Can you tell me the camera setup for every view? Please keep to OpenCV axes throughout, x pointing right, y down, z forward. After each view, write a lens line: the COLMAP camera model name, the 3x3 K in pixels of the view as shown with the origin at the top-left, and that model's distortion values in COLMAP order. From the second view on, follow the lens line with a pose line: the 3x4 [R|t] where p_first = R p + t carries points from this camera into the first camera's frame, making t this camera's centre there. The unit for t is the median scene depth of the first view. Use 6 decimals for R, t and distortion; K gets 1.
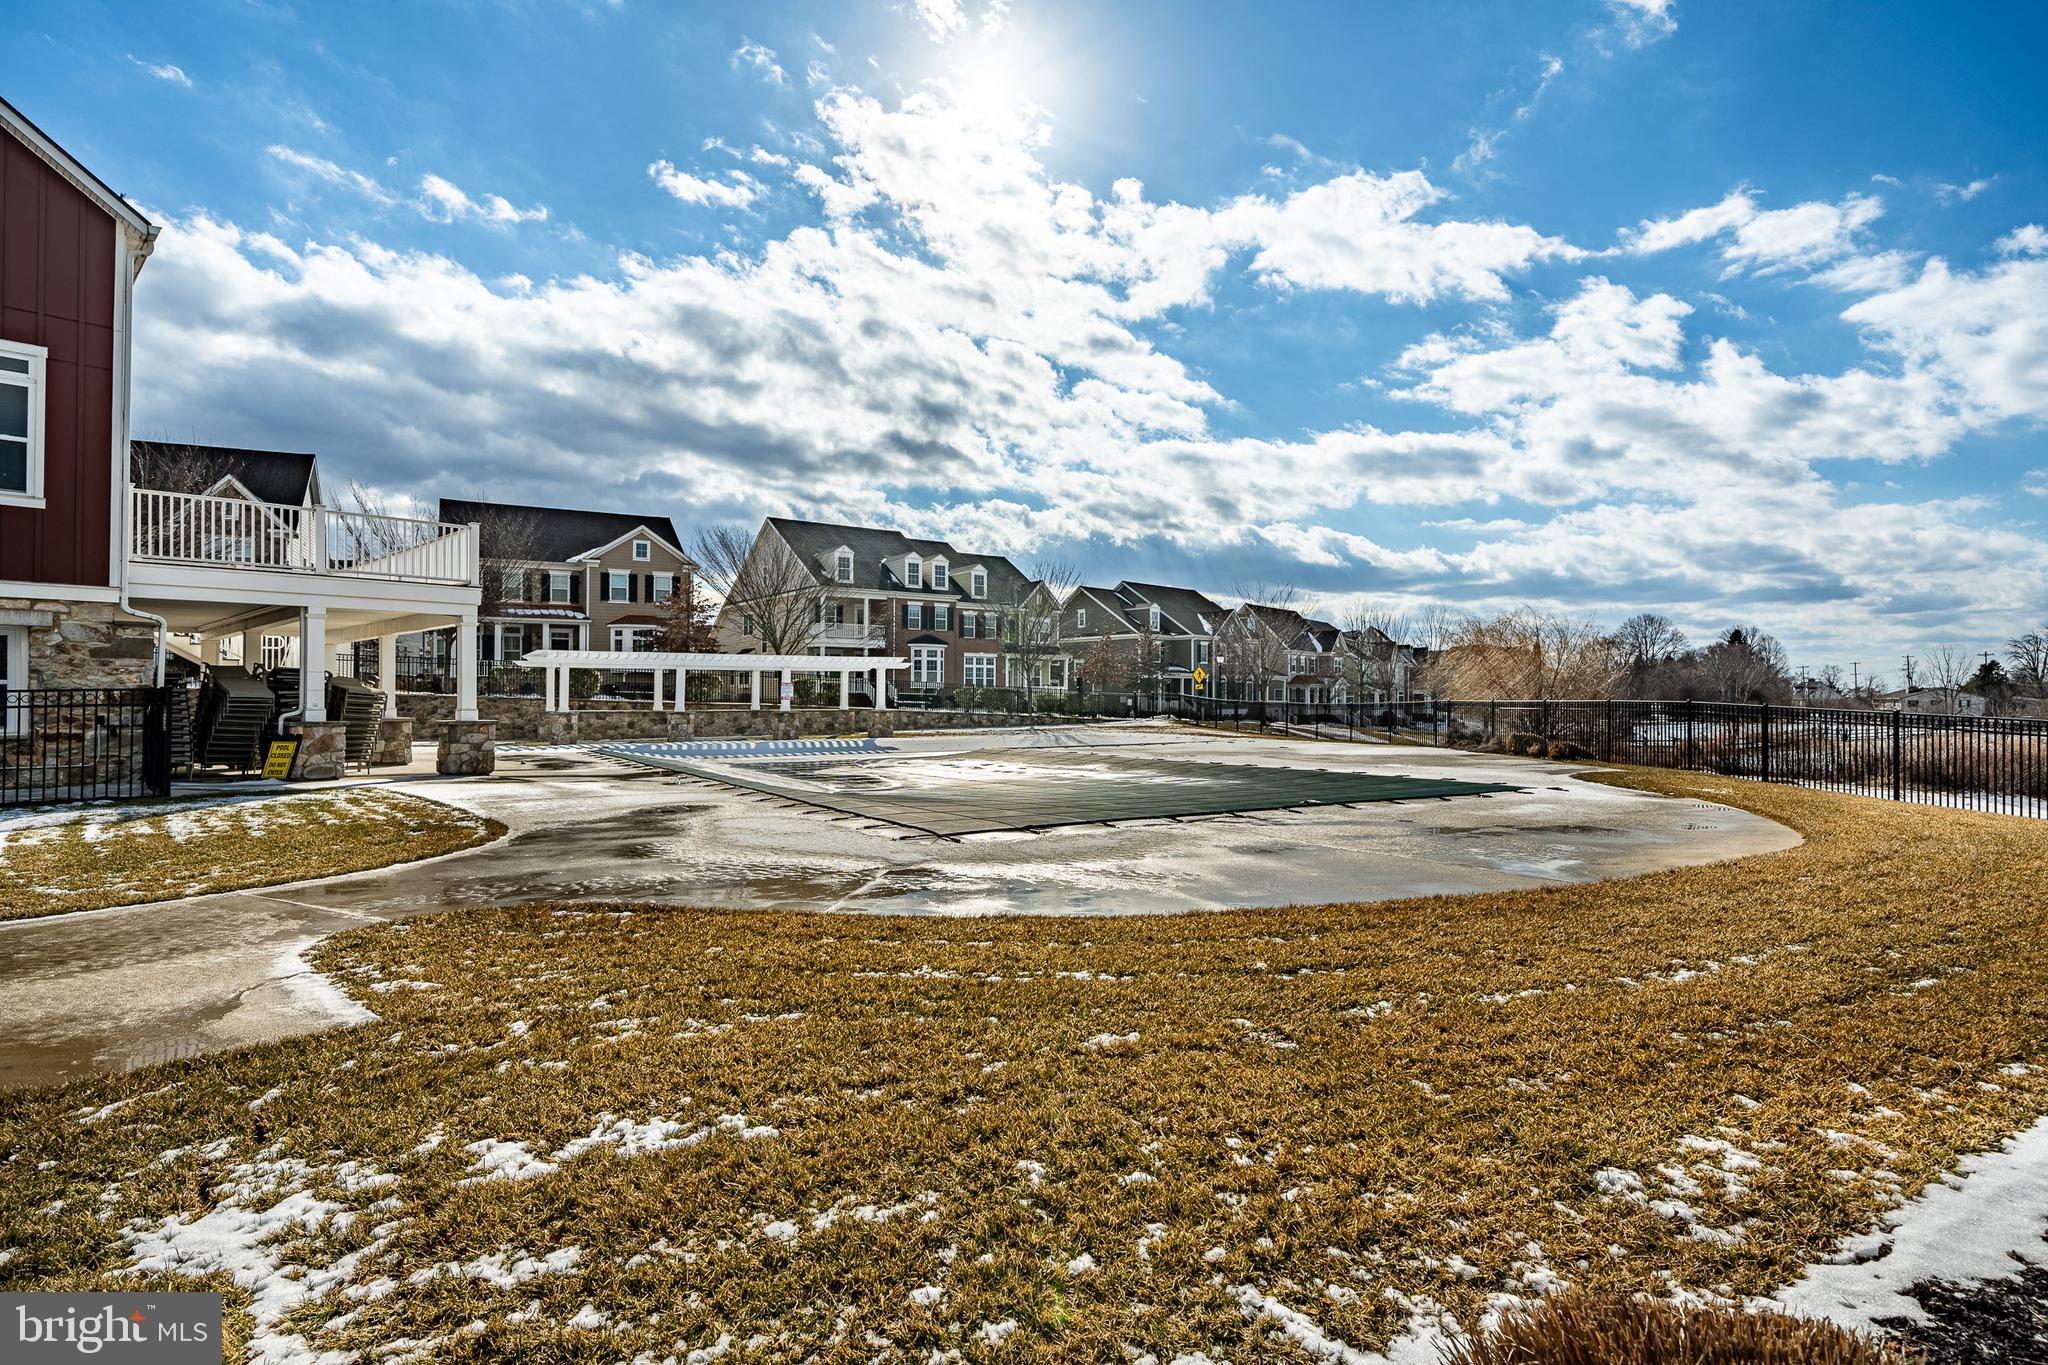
lens RADIAL K [[1048.8, 0, 1024.0], [0, 1048.8, 689.1], [0, 0, 1]] dist [-0.001062, -0.000103]
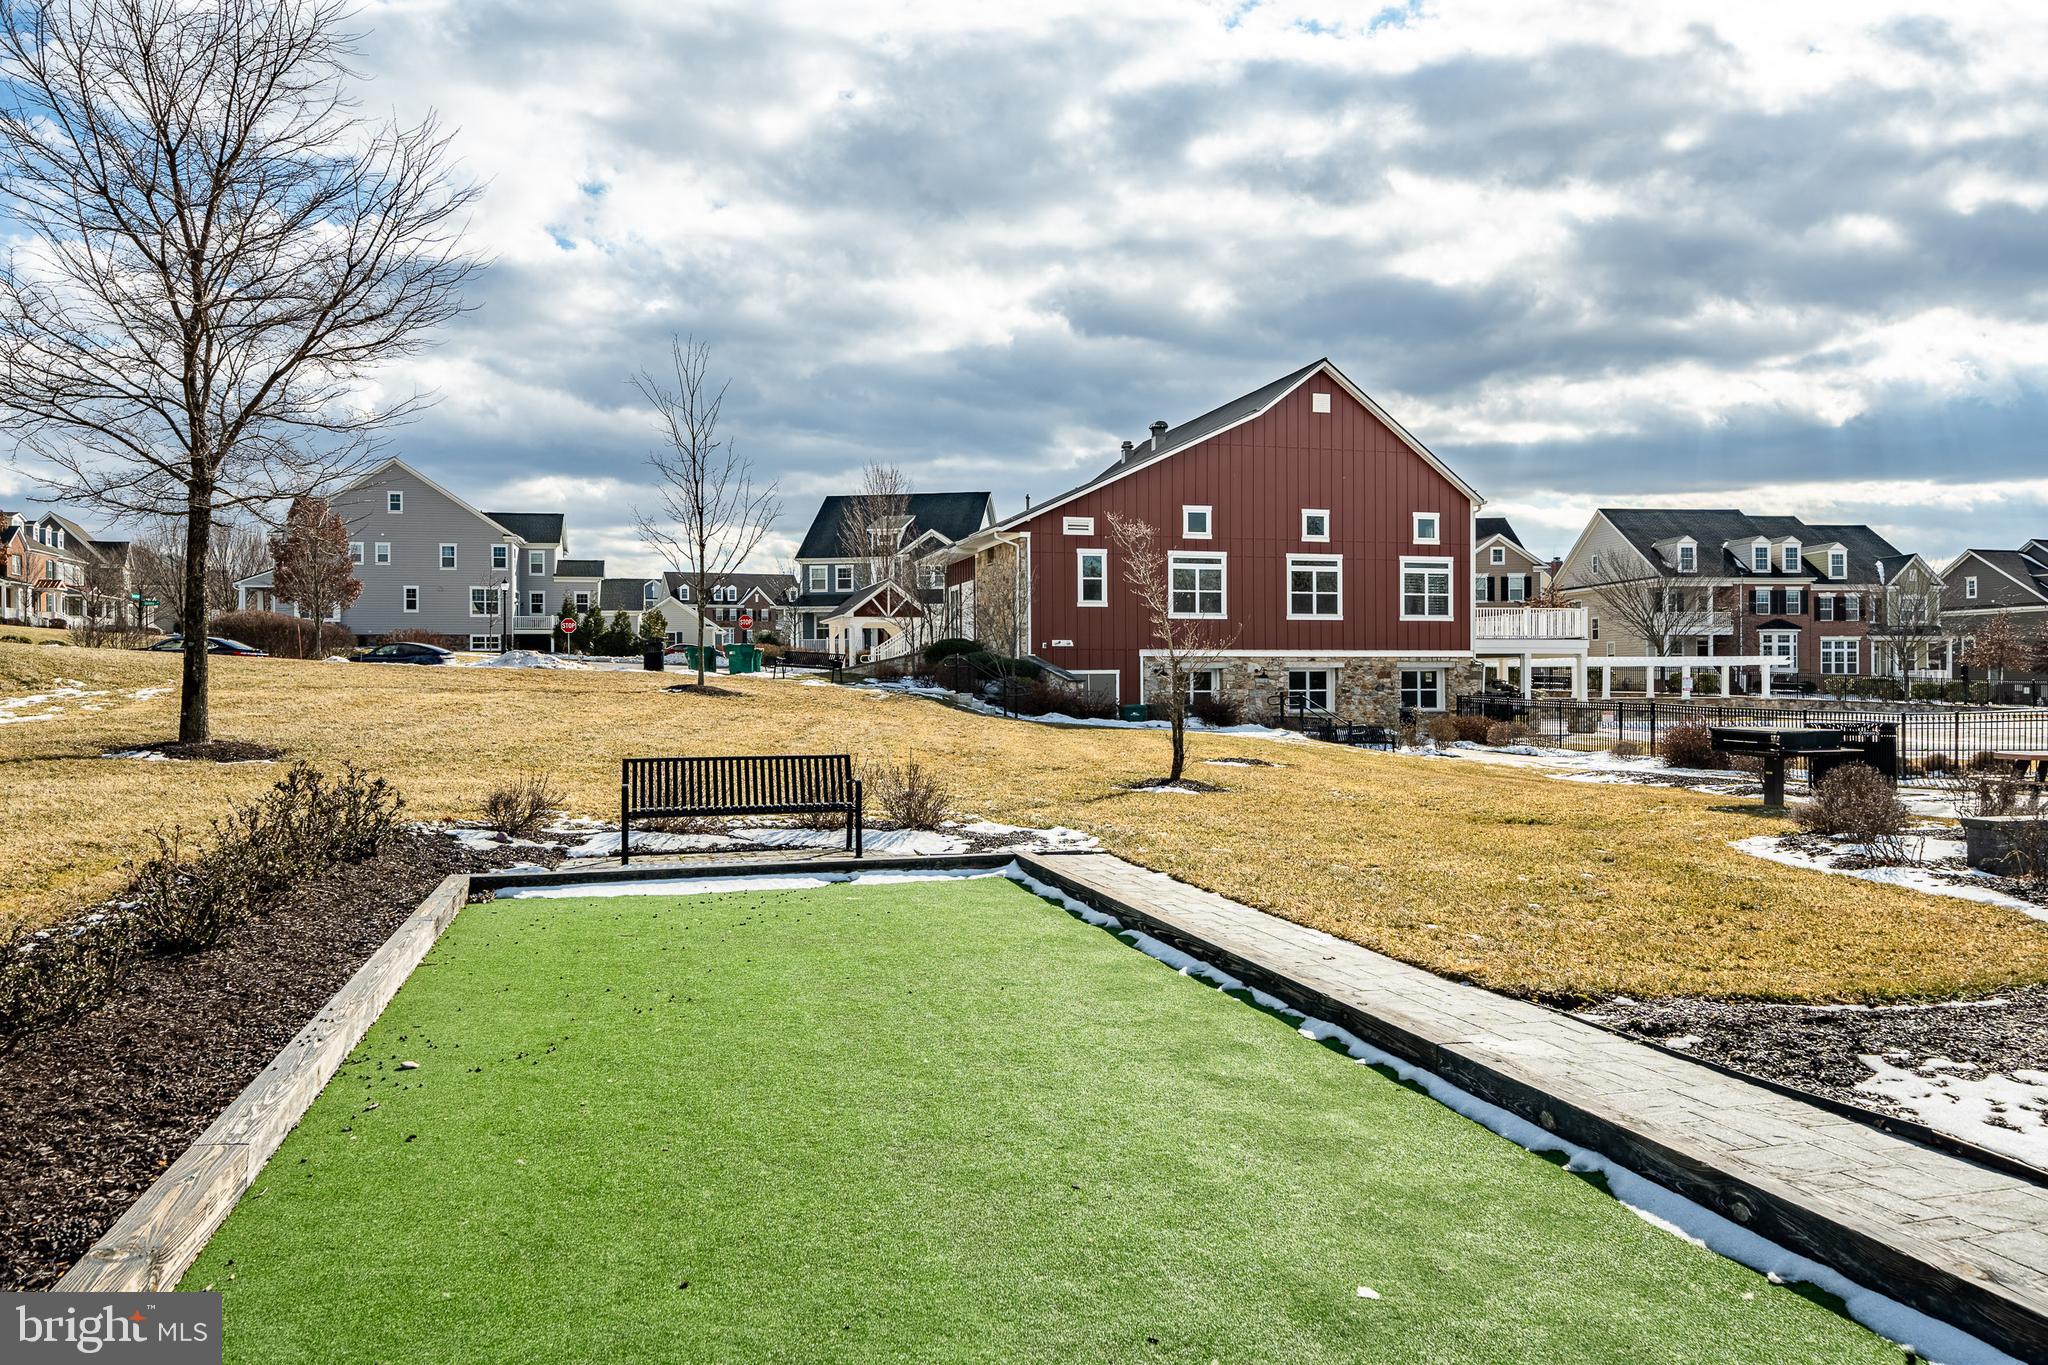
lens RADIAL K [[1414.9, 0, 987.2], [0, 1414.9, 654.2], [0, 0, 1]] dist [-0.001260, -0.001360]
pose [[0.846358, -0.010674, -0.532508, -0.014154], [0.008109, 0.999942, -0.007155, -0.015849], [0.532553, 0.001738, 0.846395, -0.515925]]
